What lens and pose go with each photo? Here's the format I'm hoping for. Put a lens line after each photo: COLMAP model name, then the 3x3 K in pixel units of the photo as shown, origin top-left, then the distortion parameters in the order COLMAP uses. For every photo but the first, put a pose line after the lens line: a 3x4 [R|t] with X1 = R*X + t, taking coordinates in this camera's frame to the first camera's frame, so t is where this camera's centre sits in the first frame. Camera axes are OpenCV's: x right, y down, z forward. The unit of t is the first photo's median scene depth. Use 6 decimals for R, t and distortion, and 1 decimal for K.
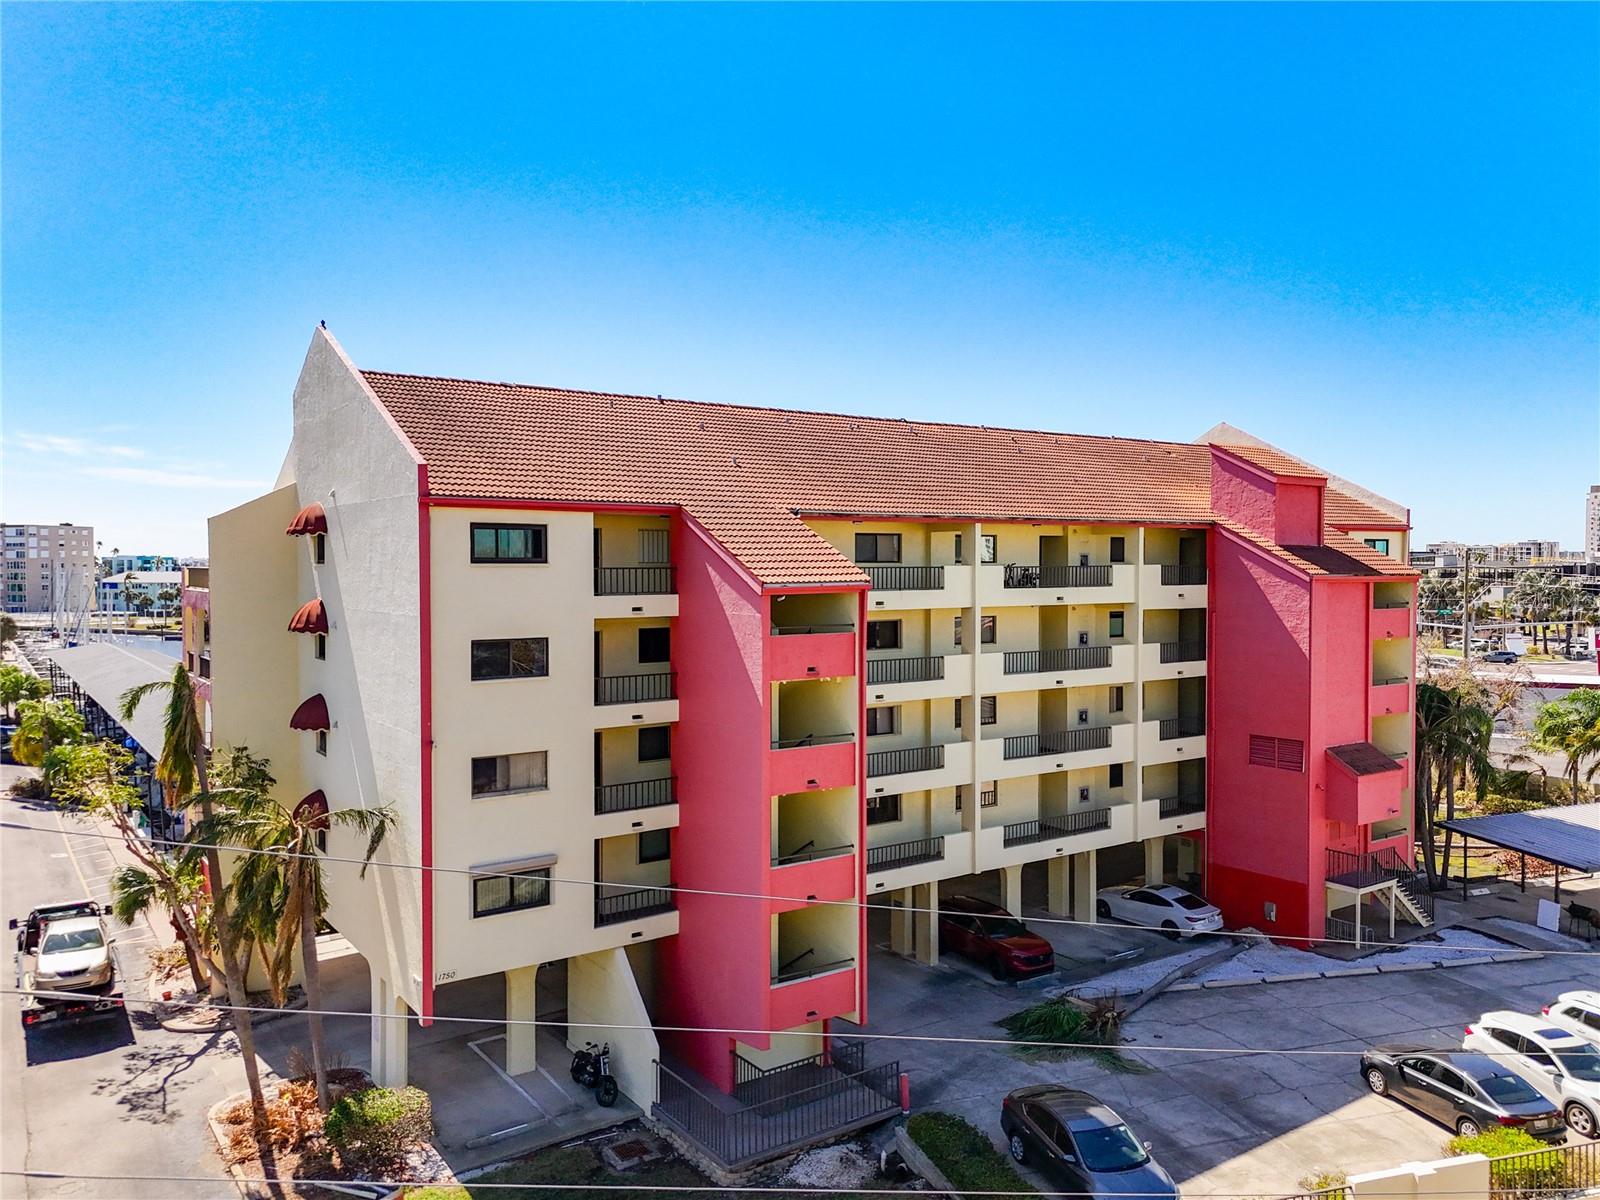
lens RADIAL K [[1181.2, 0, 800.0], [0, 1181.2, 600.0], [0, 0, 1]] dist [0.064502, -0.055693]
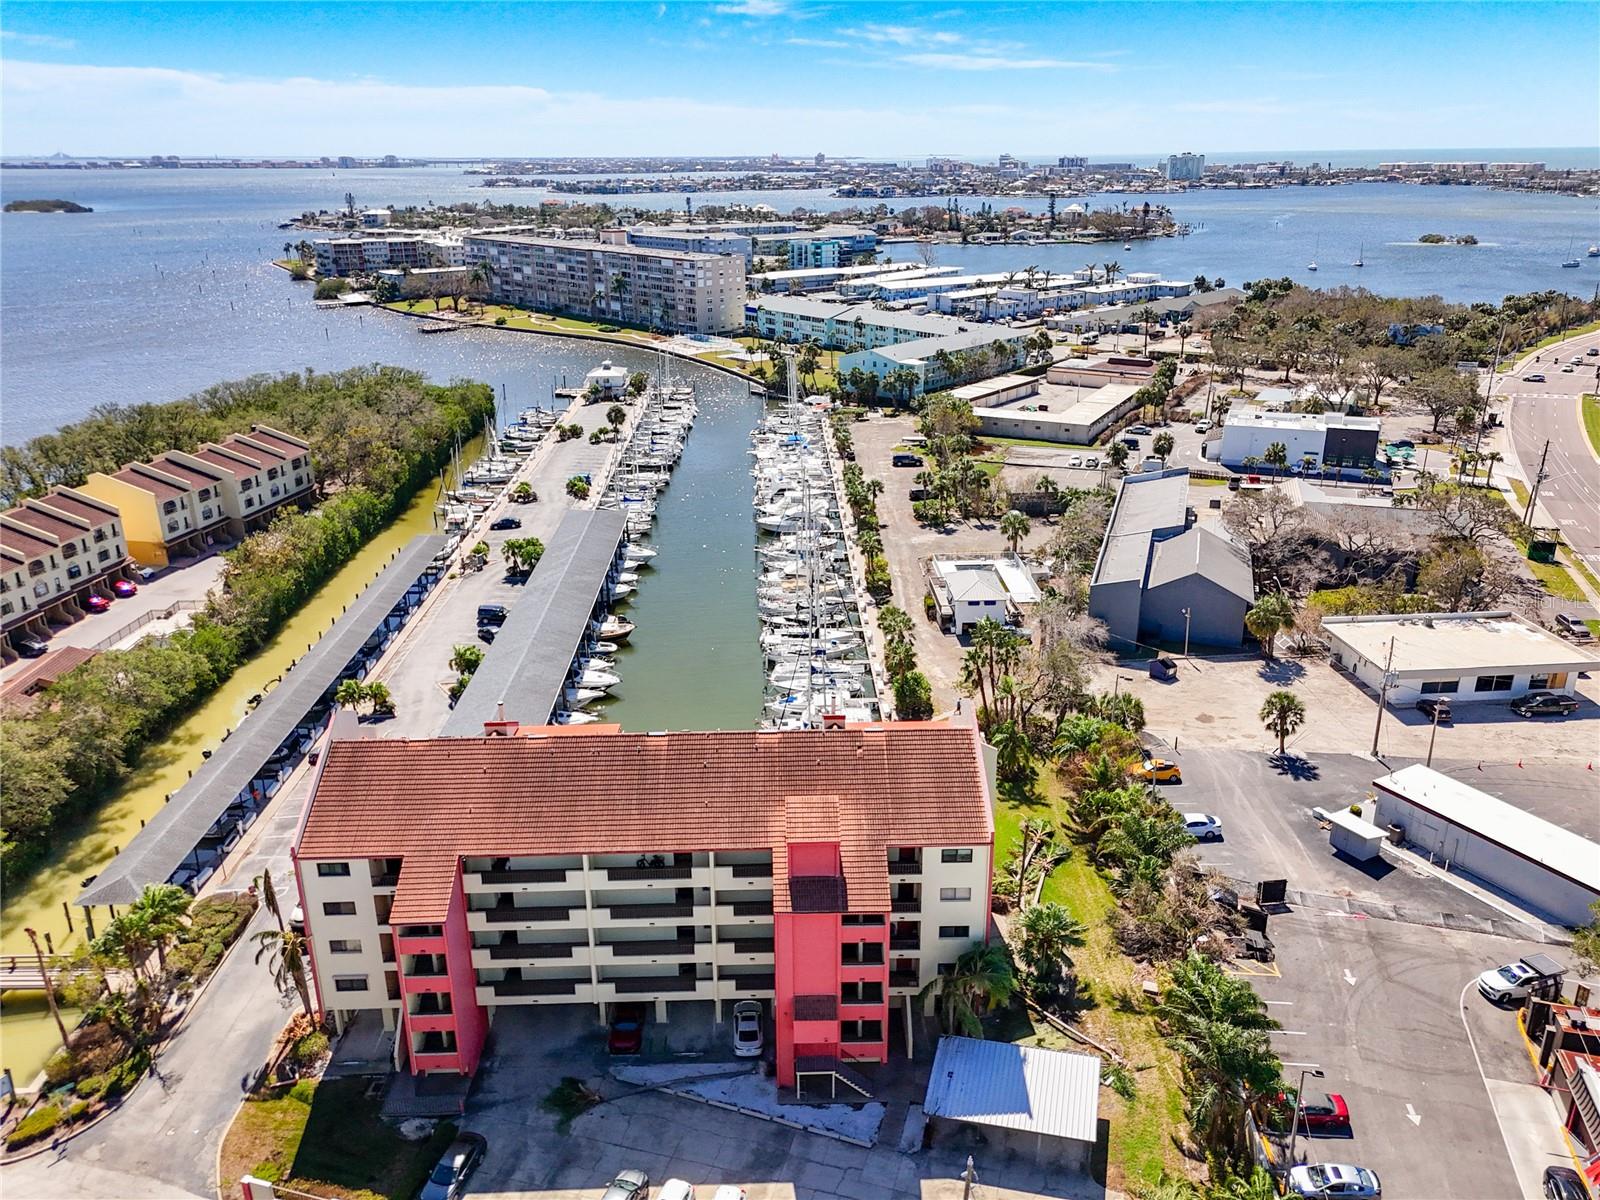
lens RADIAL K [[1184.7, 0, 800.0], [0, 1184.7, 600.0], [0, 0, 1]] dist [0.074466, -0.061099]
pose [[0.832966, 0.186282, -0.521024, 1.424493], [-0.006619, 0.944914, 0.327252, -1.130390], [0.553284, -0.269142, 0.788314, -0.245174]]
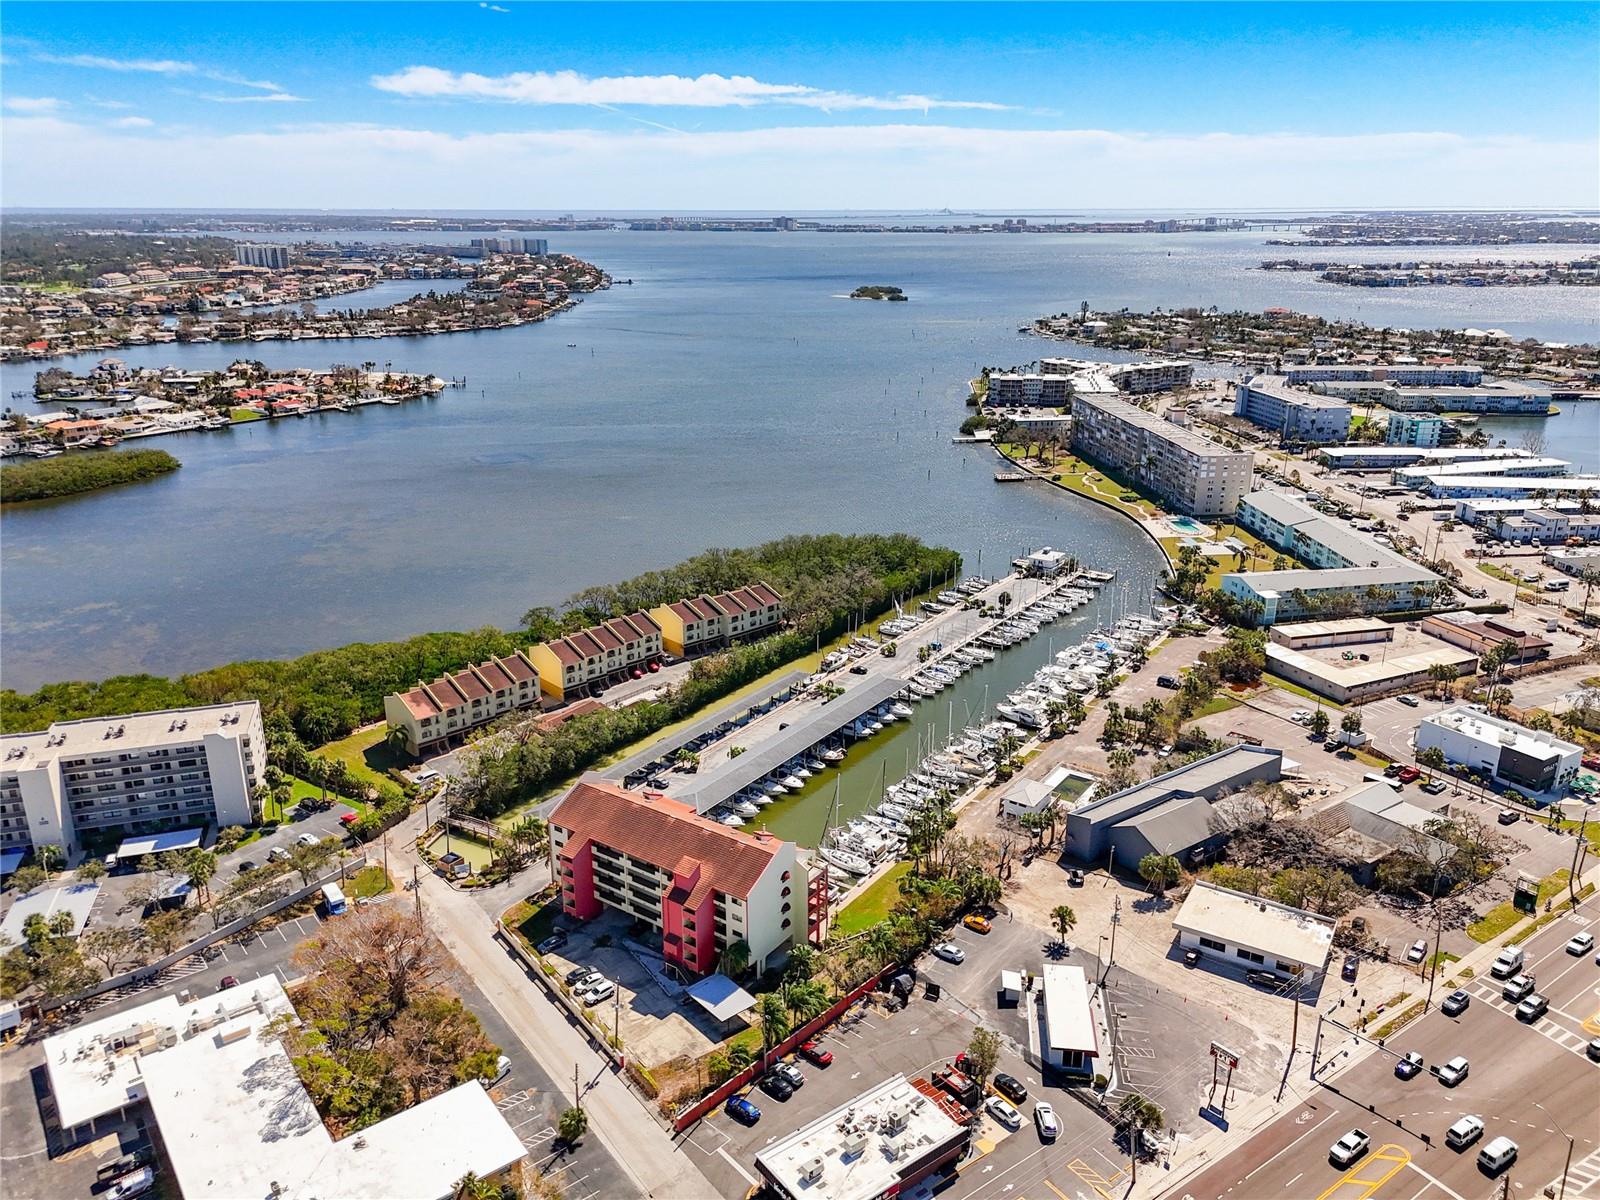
lens RADIAL K [[1172.1, 0, 800.0], [0, 1172.1, 600.0], [0, 0, 1]] dist [0.090222, -0.104435]
pose [[0.339466, 0.293518, -0.893650, 4.763178], [-0.025535, 0.952592, 0.303177, -2.736797], [0.940272, -0.080099, 0.330868, 0.115499]]
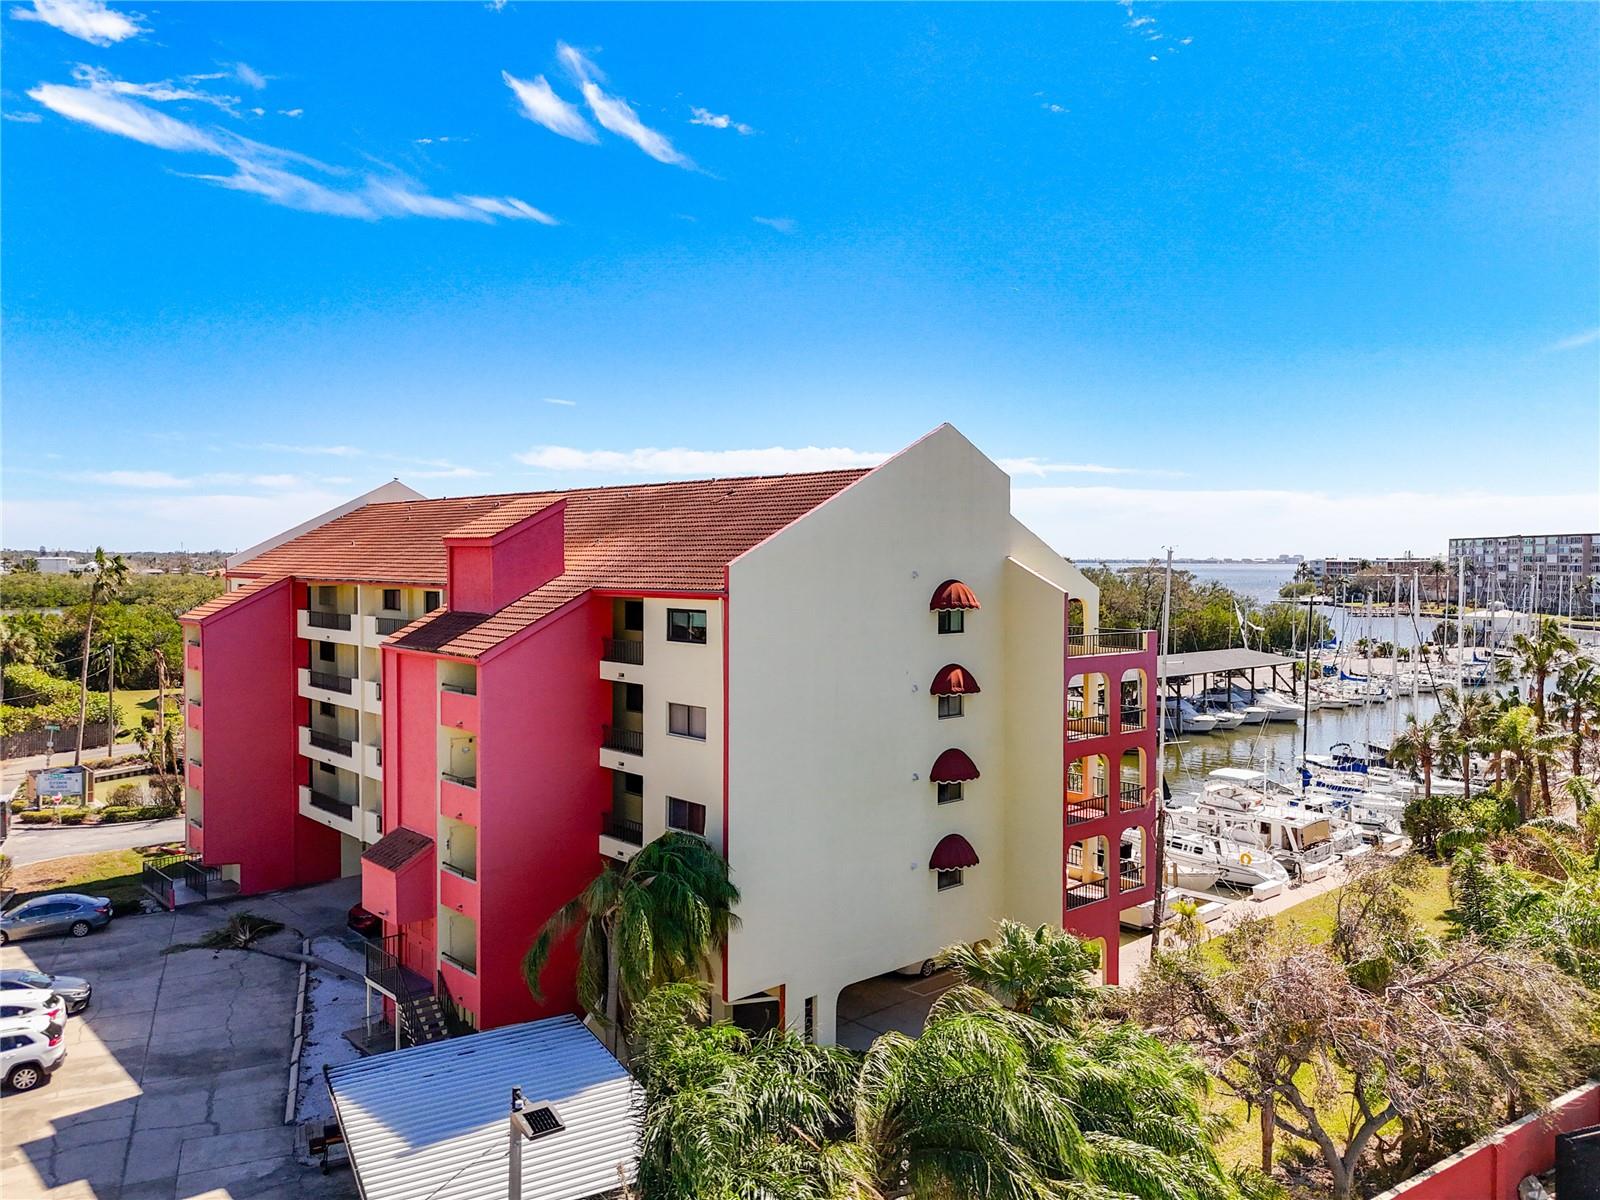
lens RADIAL K [[1181.2, 0, 800.0], [0, 1181.2, 600.0], [0, 0, 1]] dist [0.064502, -0.055693]
pose [[0.128965, 0.035756, -0.991004, 1.613788], [-0.033184, 0.998946, 0.031724, -0.105818], [0.991094, 0.028794, 0.130015, 1.354318]]
